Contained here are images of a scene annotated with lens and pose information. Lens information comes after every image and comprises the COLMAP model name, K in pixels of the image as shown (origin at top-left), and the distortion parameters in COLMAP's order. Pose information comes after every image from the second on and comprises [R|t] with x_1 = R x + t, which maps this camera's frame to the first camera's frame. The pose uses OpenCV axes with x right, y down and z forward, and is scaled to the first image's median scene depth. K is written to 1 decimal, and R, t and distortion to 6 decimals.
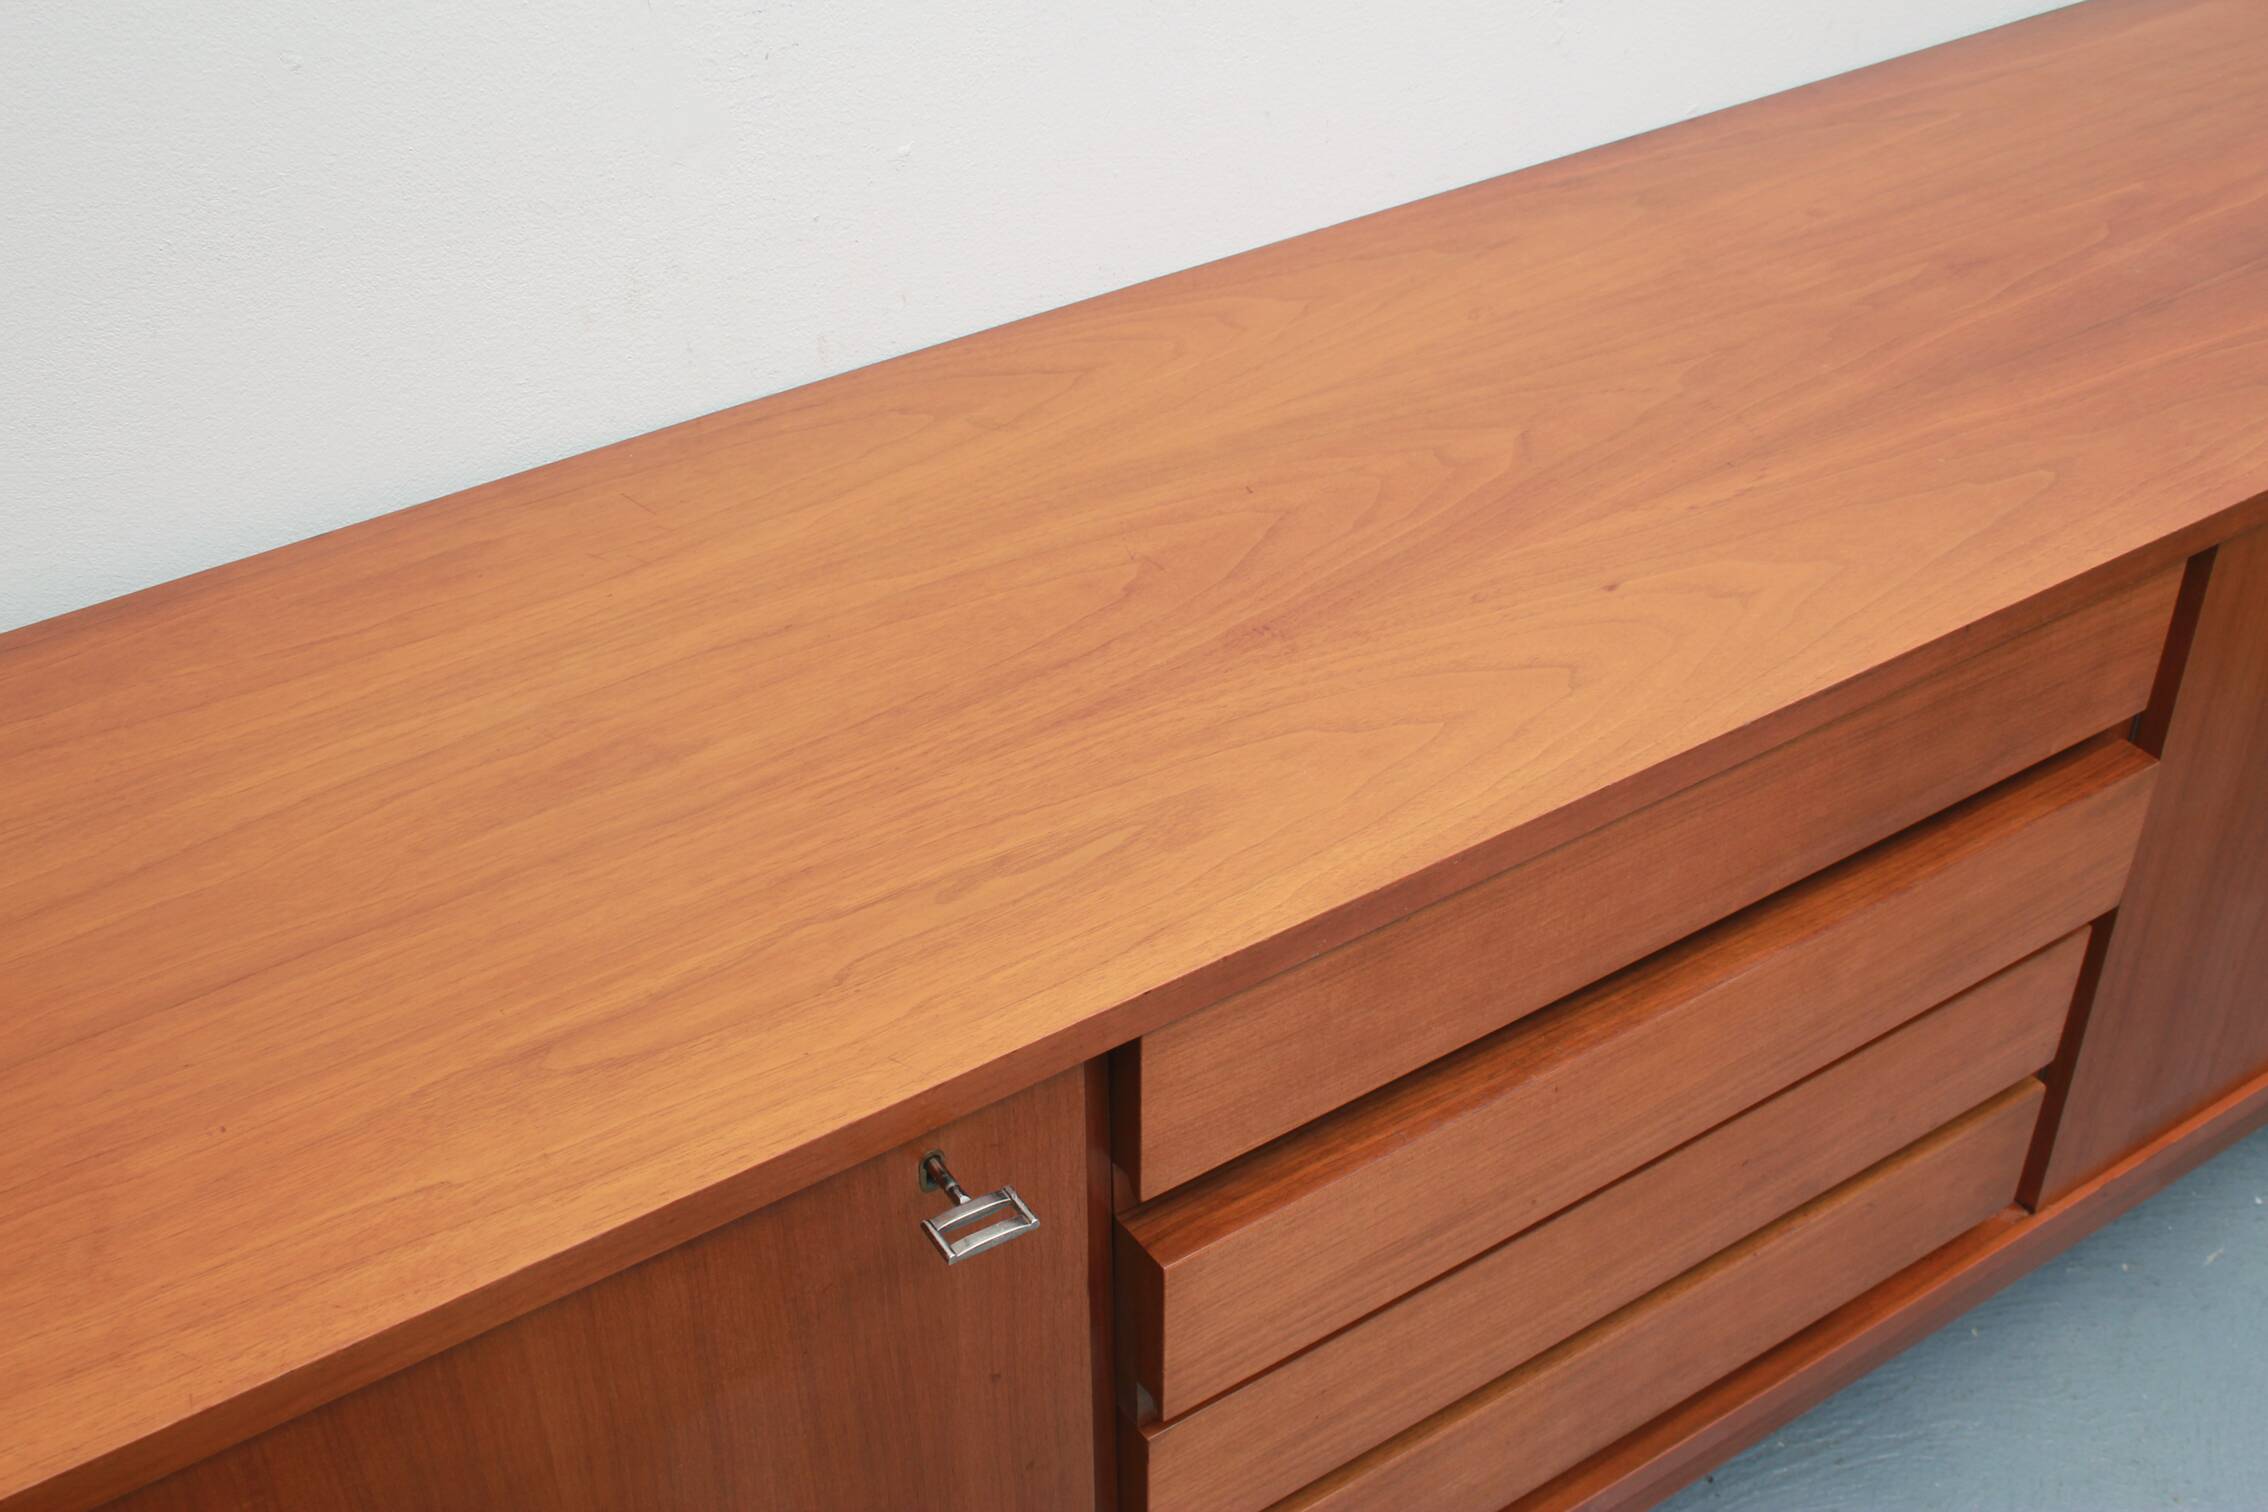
lens RADIAL K [[2630.2, 0, 1134.0], [0, 2630.2, 756.0], [0, 0, 1]] dist [-0.067858, 0.044087]
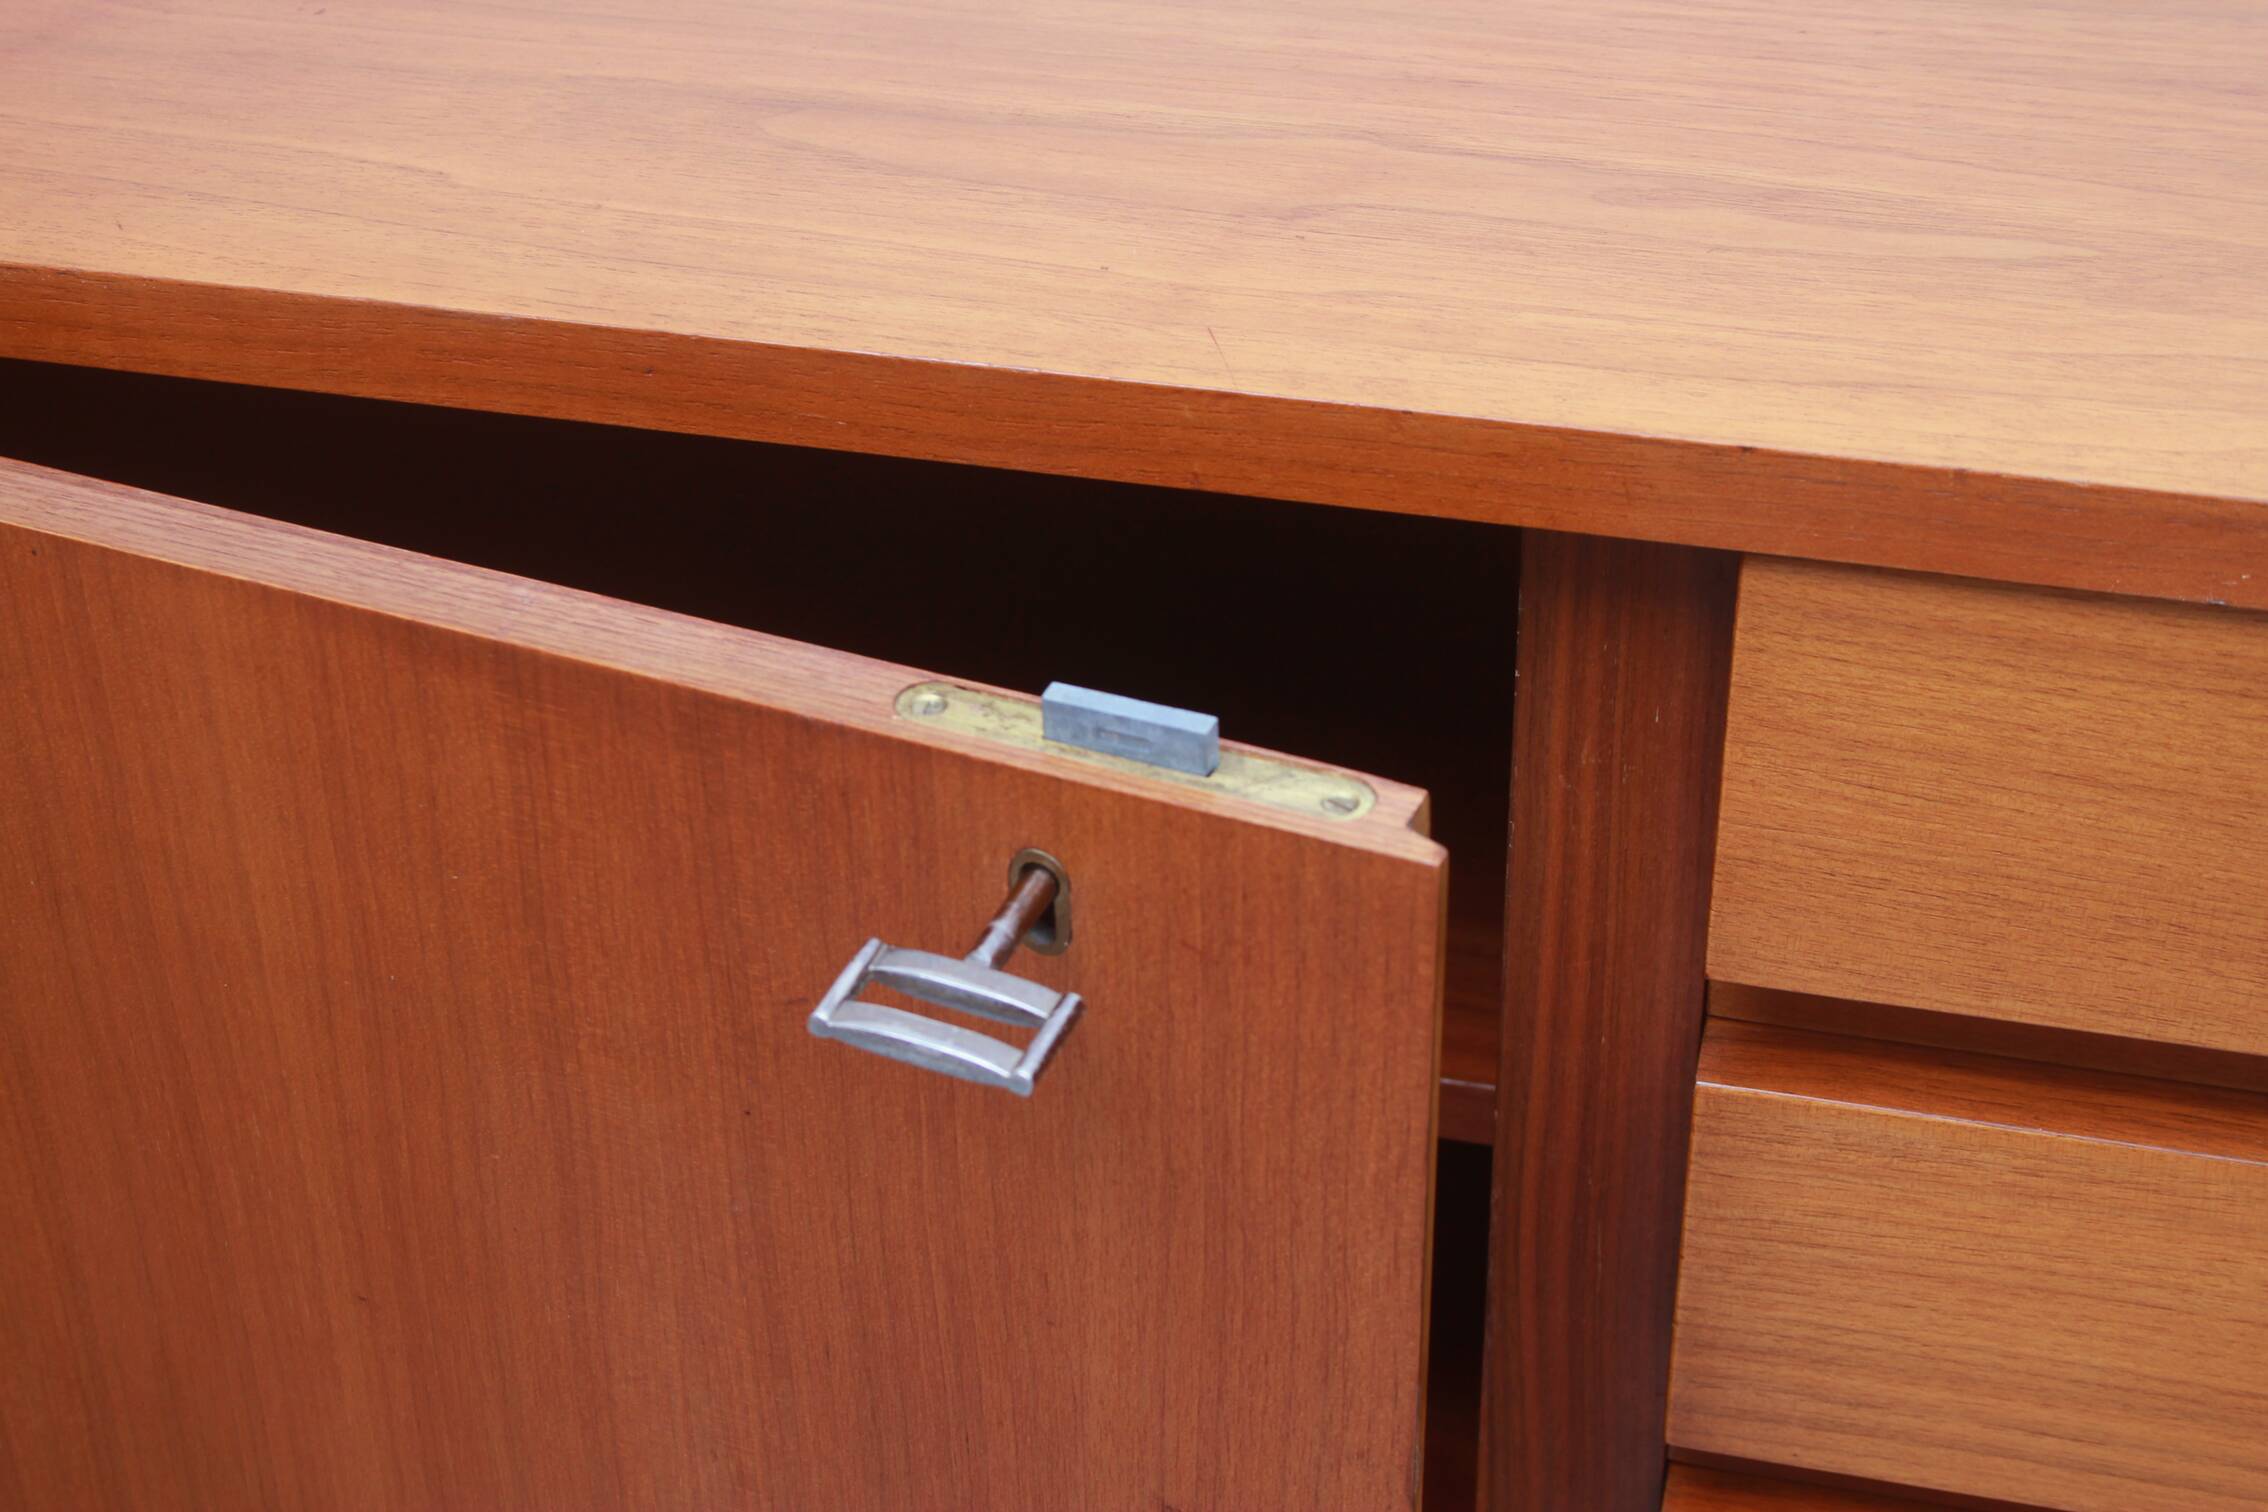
lens RADIAL K [[3852.2, 0, 1134.0], [0, 3852.2, 756.0], [0, 0, 1]] dist [0.013117, 0.130344]
pose [[0.677326, 0.409932, -0.610890, 0.304223], [-0.427501, 0.895099, 0.126655, 0.083226], [0.598726, 0.175369, 0.781519, 0.363431]]
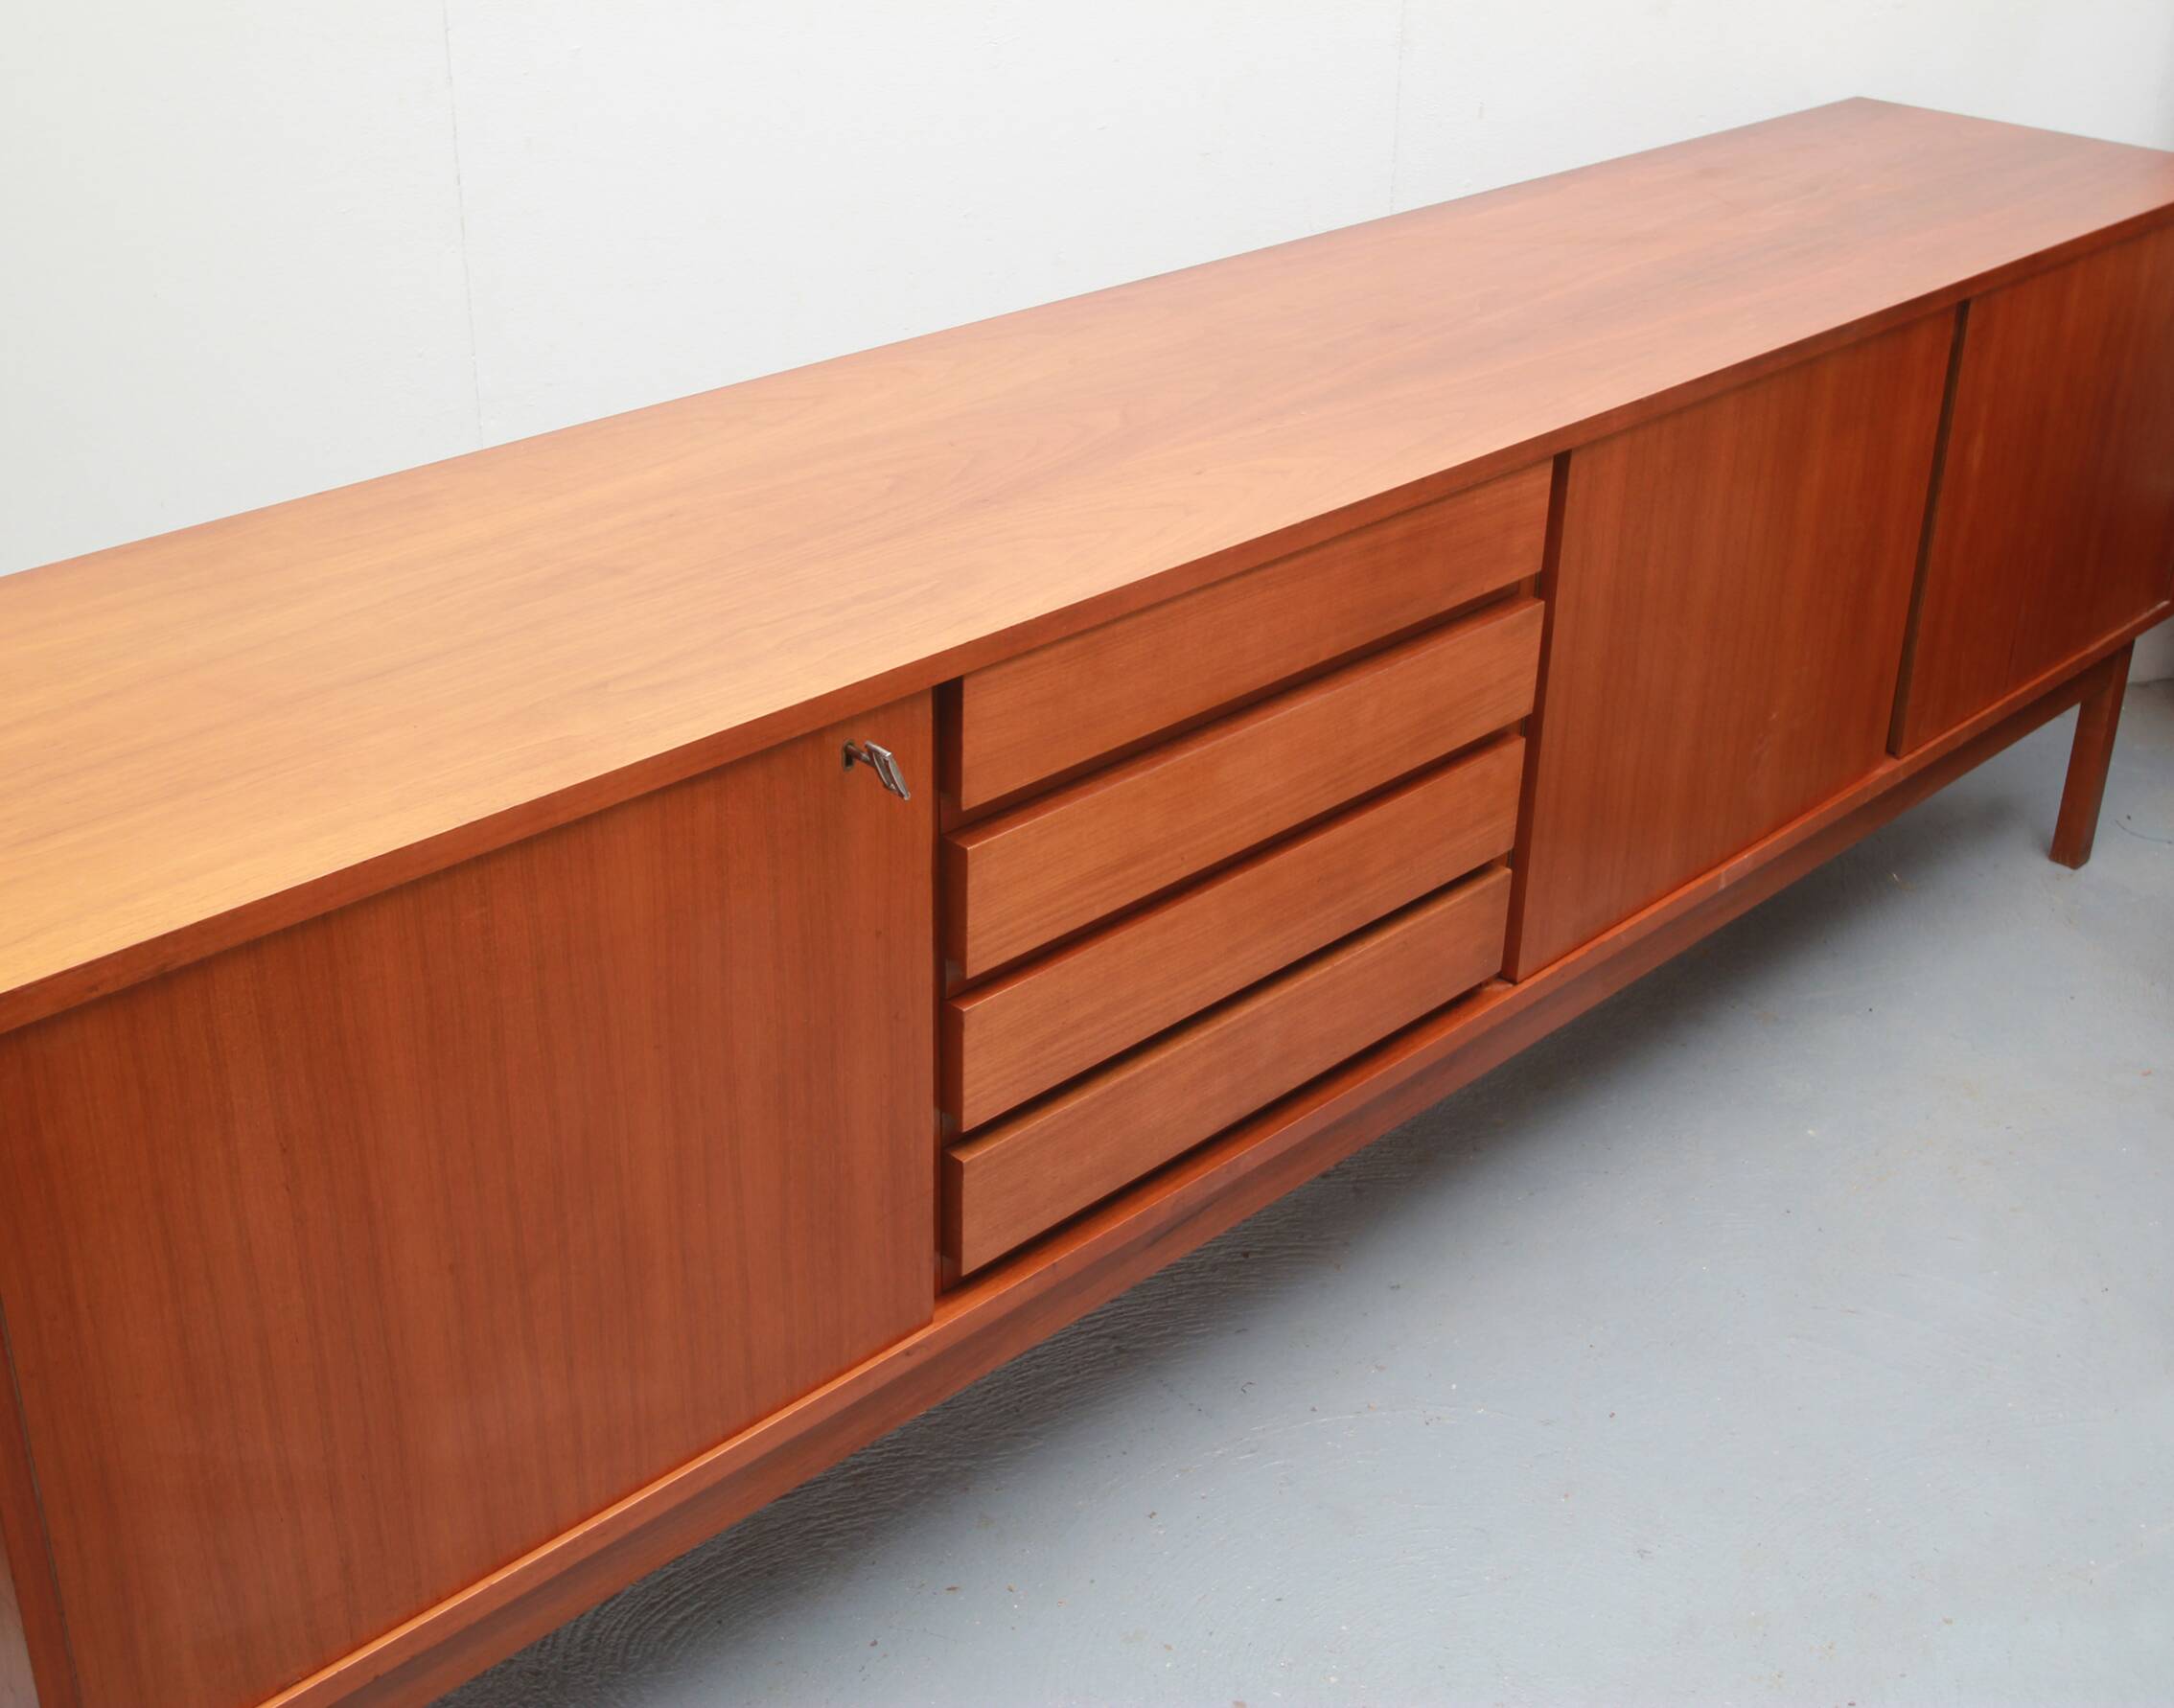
lens RADIAL K [[2688.6, 0, 1079.5], [0, 2688.6, 798.5], [0, 0, 1]] dist [-0.017560, 0.010078]
pose [[0.978010, -0.067171, 0.197446, -0.222247], [0.100267, 0.981564, -0.162722, 0.390664], [-0.182875, 0.178941, 0.966714, -0.508183]]
